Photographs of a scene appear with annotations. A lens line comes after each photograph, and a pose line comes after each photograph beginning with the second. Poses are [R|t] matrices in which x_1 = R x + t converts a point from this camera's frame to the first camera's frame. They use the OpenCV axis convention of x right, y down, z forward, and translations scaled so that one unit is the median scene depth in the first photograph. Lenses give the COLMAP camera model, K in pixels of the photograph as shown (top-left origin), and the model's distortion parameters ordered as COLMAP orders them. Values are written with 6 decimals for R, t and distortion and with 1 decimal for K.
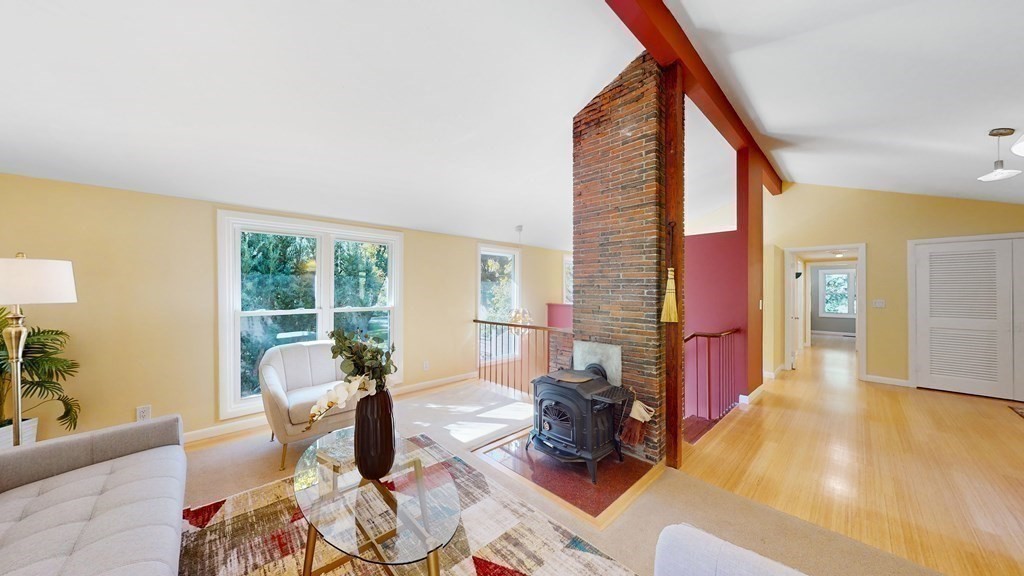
lens RADIAL K [[326.6, 0, 506.4], [0, 326.6, 286.7], [0, 0, 1]] dist [-0.000083, 0.000001]
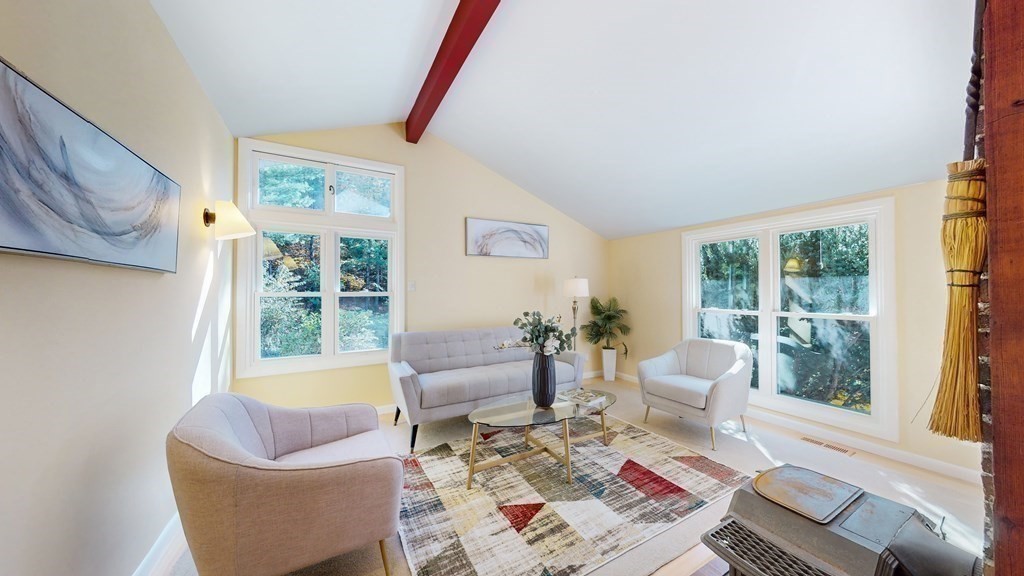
lens RADIAL K [[324.9, 0, 514.0], [0, 324.9, 290.7], [0, 0, 1]] dist [-0.000305, -0.000017]
pose [[-0.229482, -0.007267, -0.973286, 1.027225], [0.007396, 0.999930, -0.009210, 0.025777], [0.973285, -0.009312, -0.229412, 1.065102]]
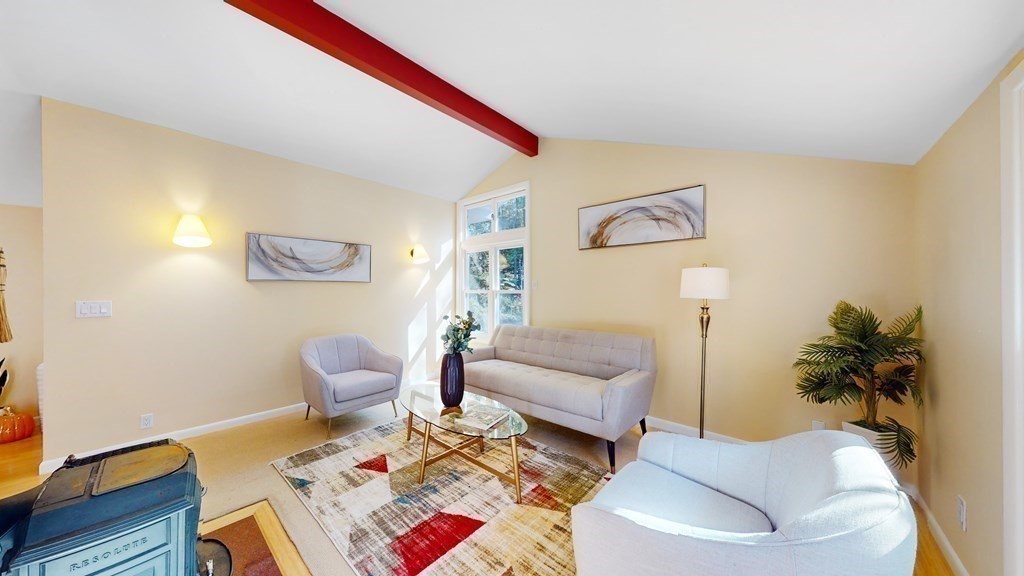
lens RADIAL K [[324.9, 0, 514.0], [0, 324.9, 290.7], [0, 0, 1]] dist [-0.000305, -0.000017]
pose [[-0.994668, -0.001598, -0.103112, -0.461298], [-0.001371, 0.999996, -0.002271, 0.020126], [0.103115, -0.002118, -0.994667, 2.257611]]
